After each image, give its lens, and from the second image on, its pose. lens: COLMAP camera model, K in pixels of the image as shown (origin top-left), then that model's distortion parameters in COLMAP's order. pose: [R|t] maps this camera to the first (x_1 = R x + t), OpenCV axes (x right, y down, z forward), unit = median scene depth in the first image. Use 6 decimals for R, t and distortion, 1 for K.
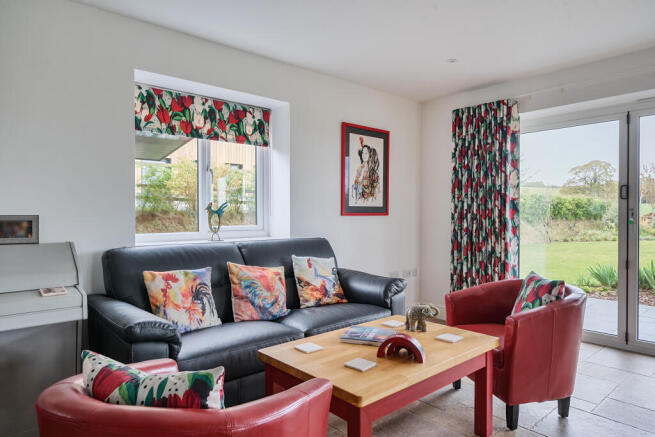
lens RADIAL K [[419.1, 0, 330.9], [0, 419.1, 216.7], [0, 0, 1]] dist [-0.004304, -0.001526]
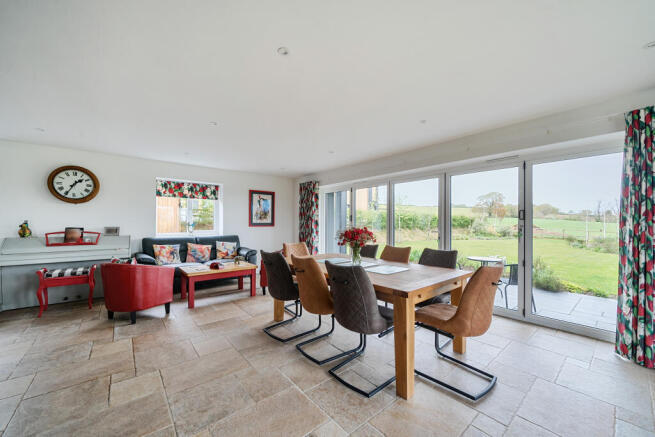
lens RADIAL K [[242.3, 0, 321.7], [0, 242.3, 223.1], [0, 0, 1]] dist [-0.001590, -0.000757]
pose [[0.999617, 0.006271, -0.026967, 0.567561], [-0.006410, 0.999967, -0.005084, -0.021079], [0.026934, 0.005255, 0.999623, -0.512221]]
